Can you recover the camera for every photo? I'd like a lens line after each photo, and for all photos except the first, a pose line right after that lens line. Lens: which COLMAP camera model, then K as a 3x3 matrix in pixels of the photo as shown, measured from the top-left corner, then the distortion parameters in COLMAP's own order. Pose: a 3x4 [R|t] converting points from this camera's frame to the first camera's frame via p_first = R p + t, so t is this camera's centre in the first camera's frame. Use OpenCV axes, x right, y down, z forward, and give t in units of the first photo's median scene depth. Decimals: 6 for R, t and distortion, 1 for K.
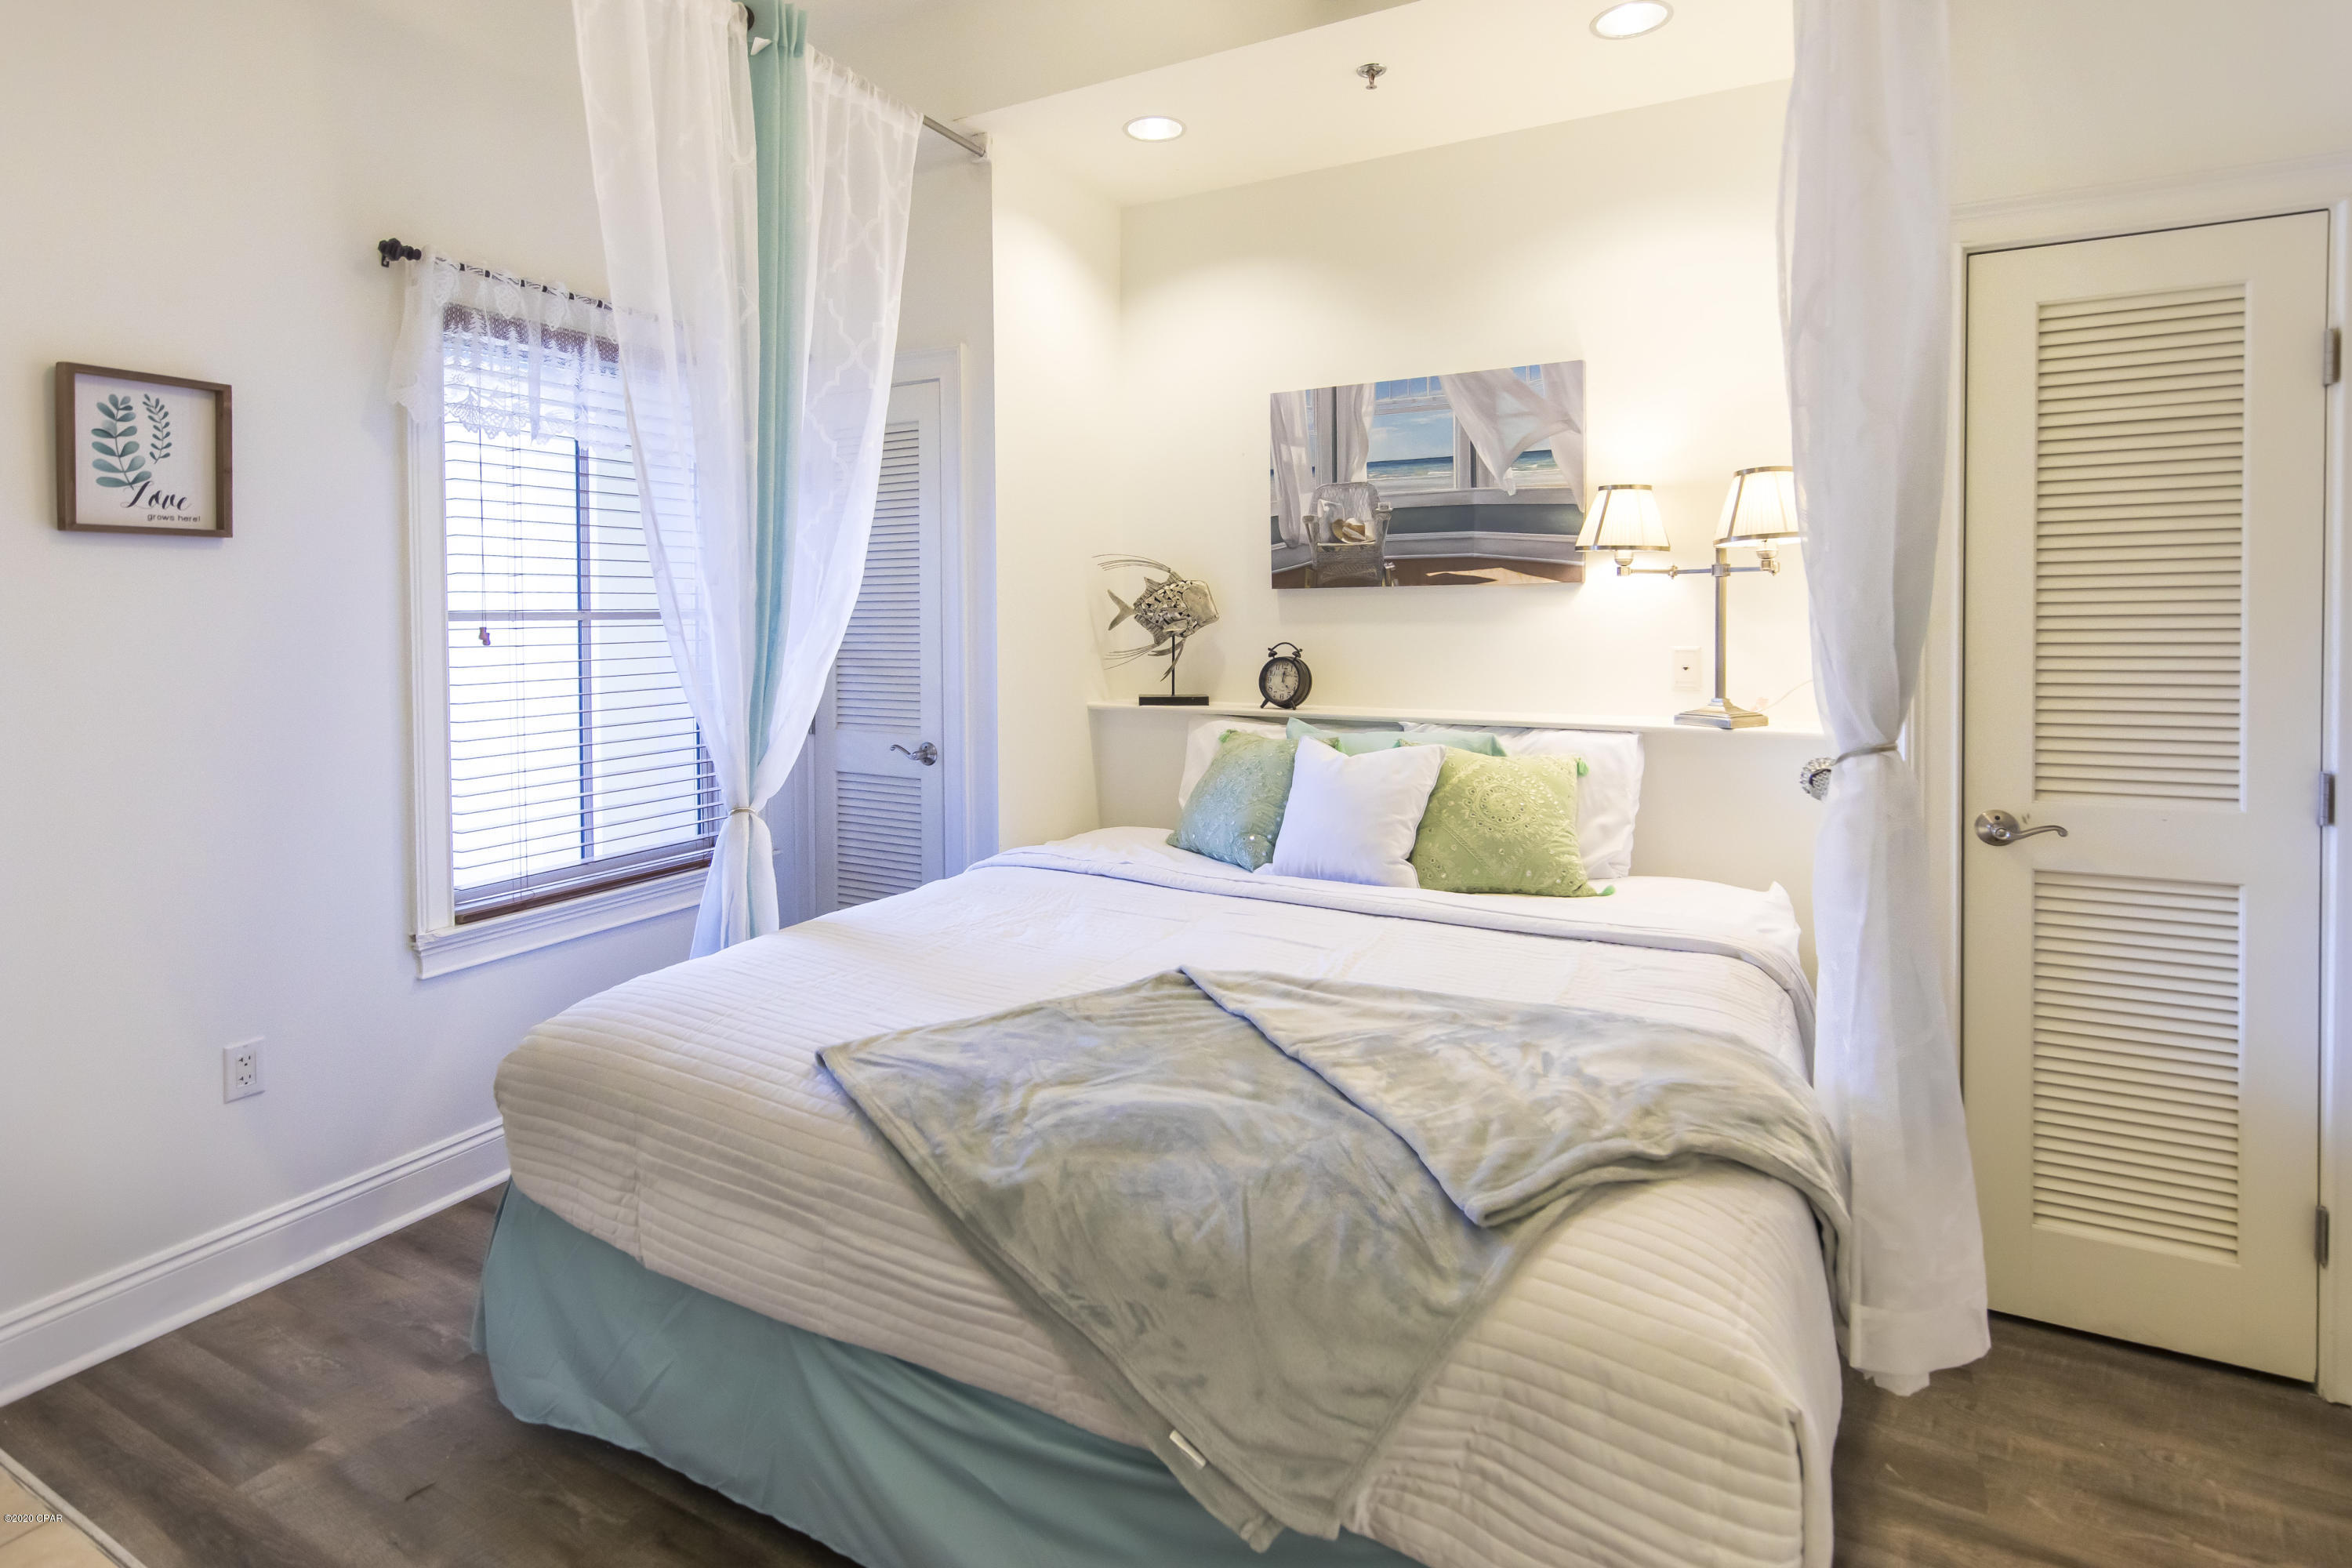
lens RADIAL K [[1146.8, 0, 1183.5], [0, 1146.8, 631.2], [0, 0, 1]] dist [0.010884, -0.000153]
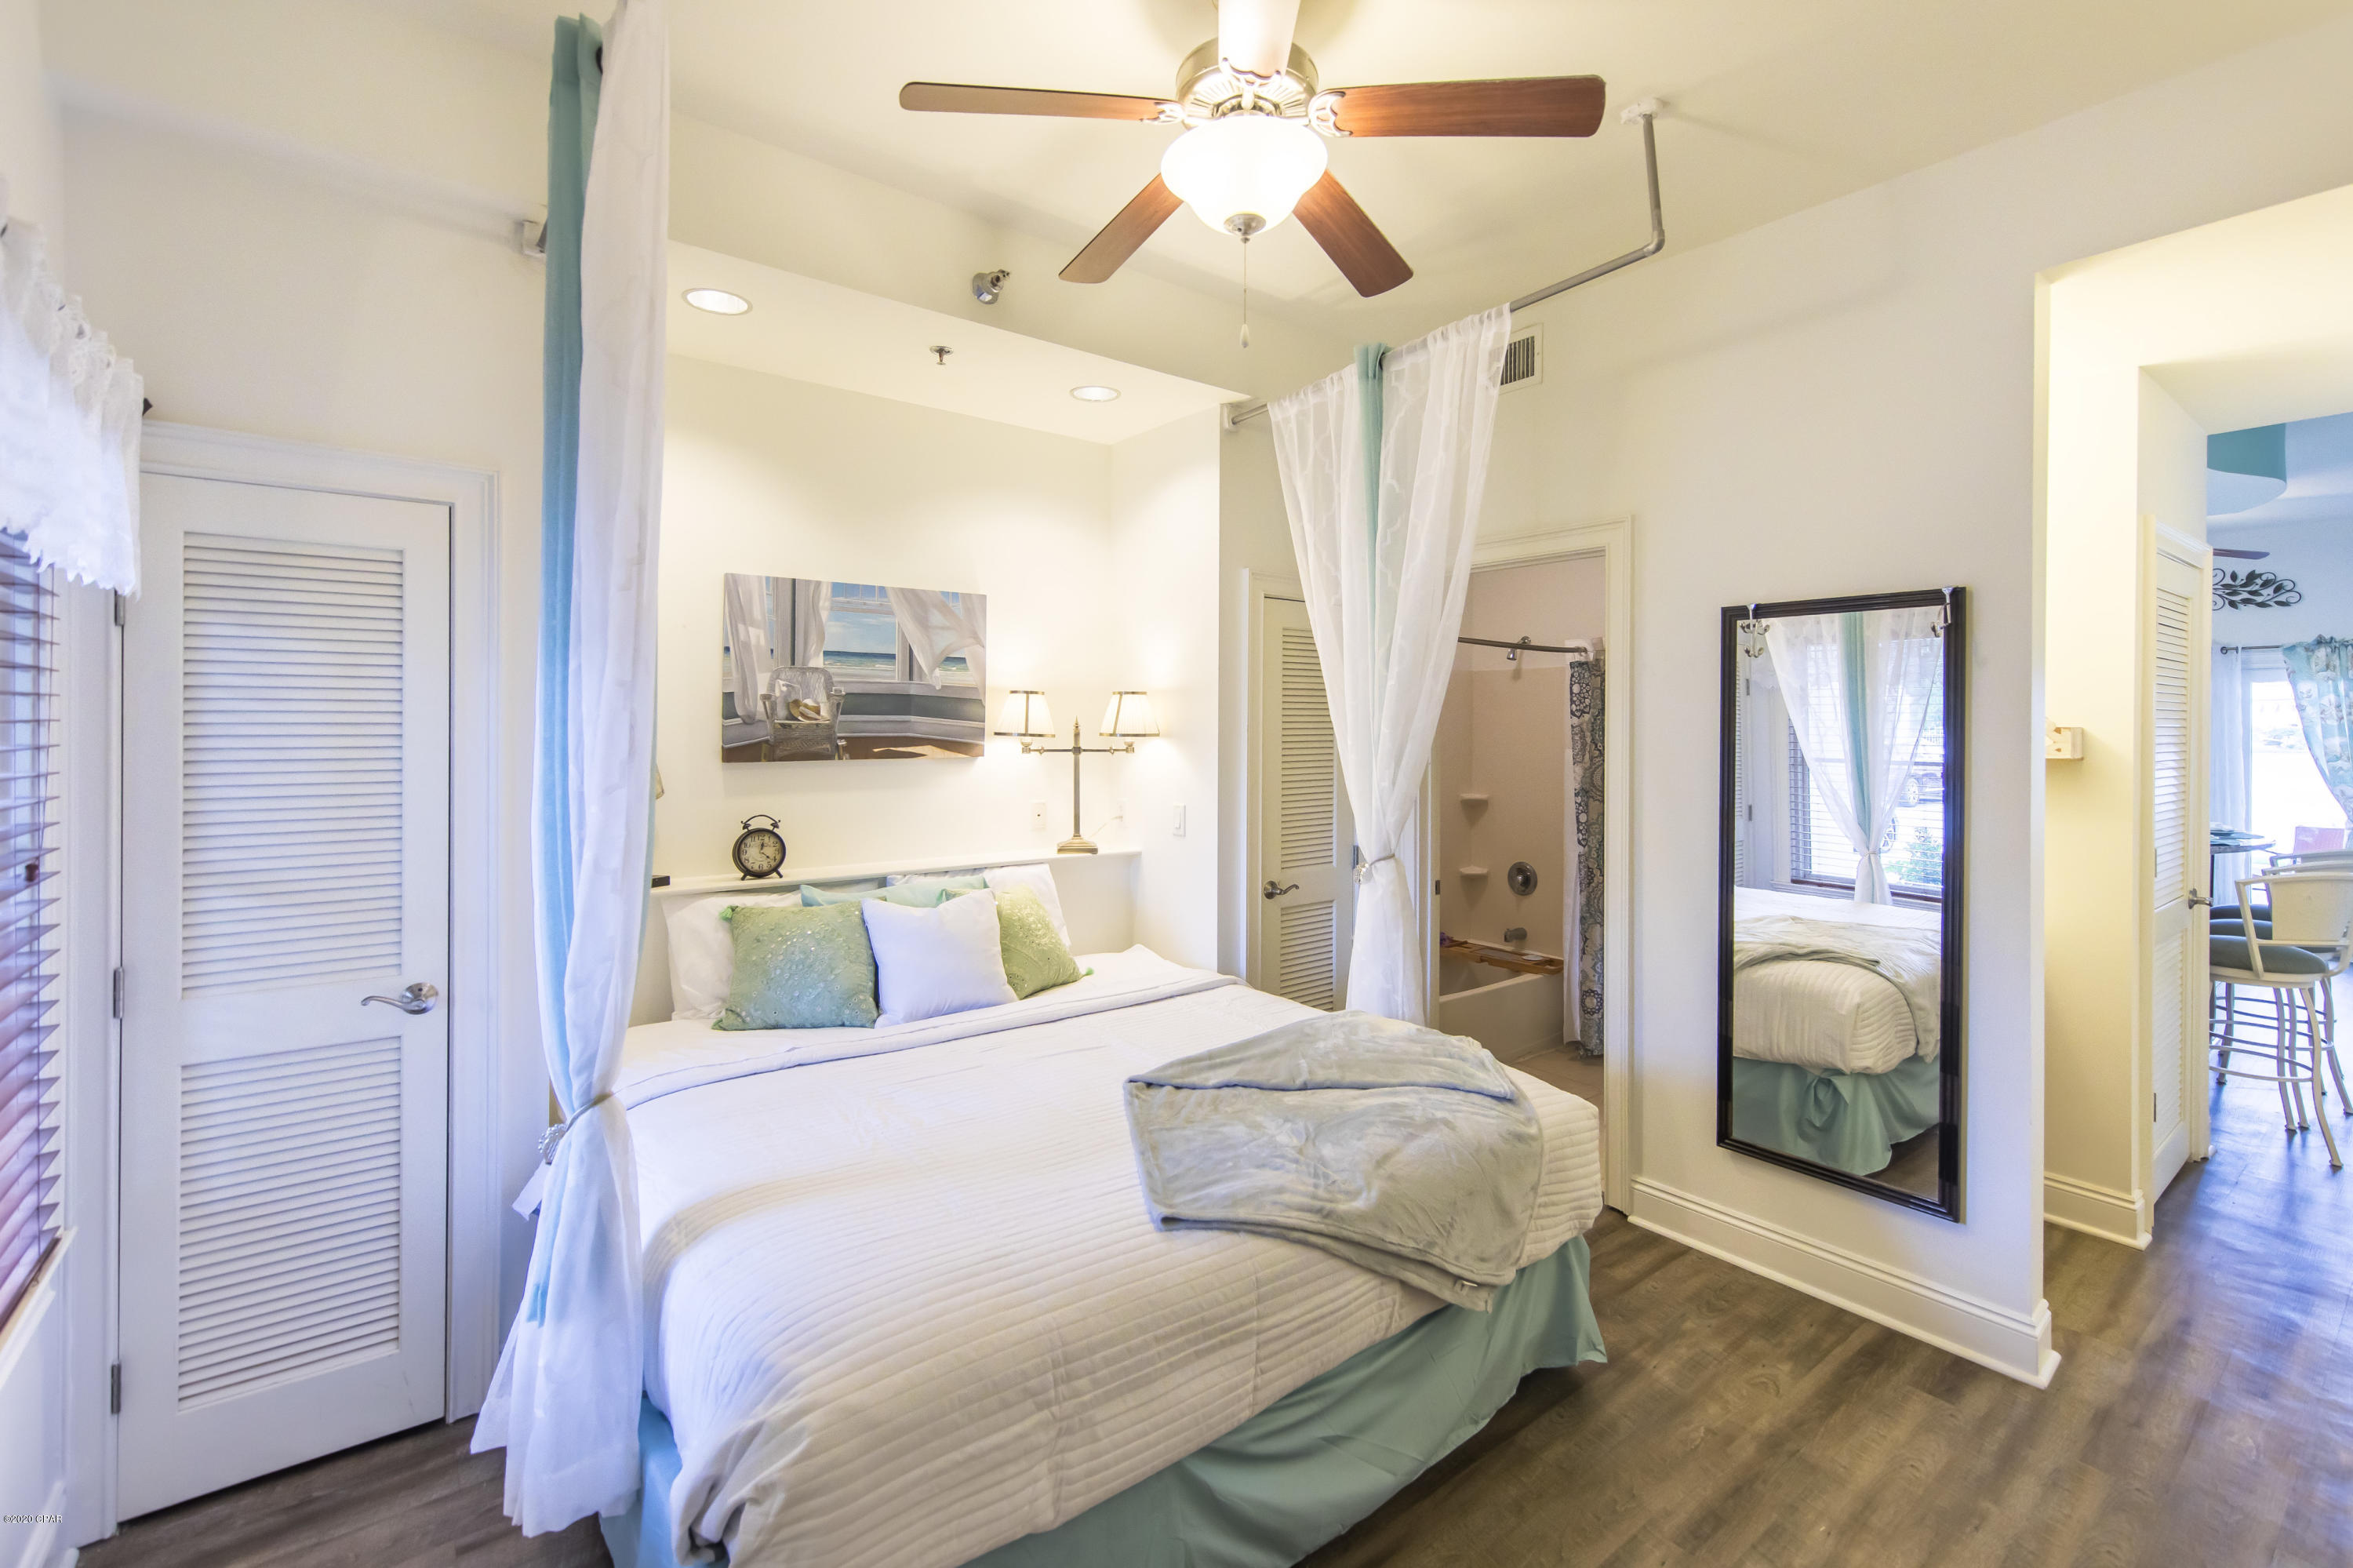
lens RADIAL K [[1001.0, 0, 1173.7], [0, 1001.0, 733.9], [0, 0, 1]] dist [-0.000781, 0.000793]
pose [[0.425712, 0.005569, 0.904841, -0.588170], [0.013666, 0.999827, -0.012584, -0.048348], [-0.904755, 0.017722, 0.425563, 0.270650]]
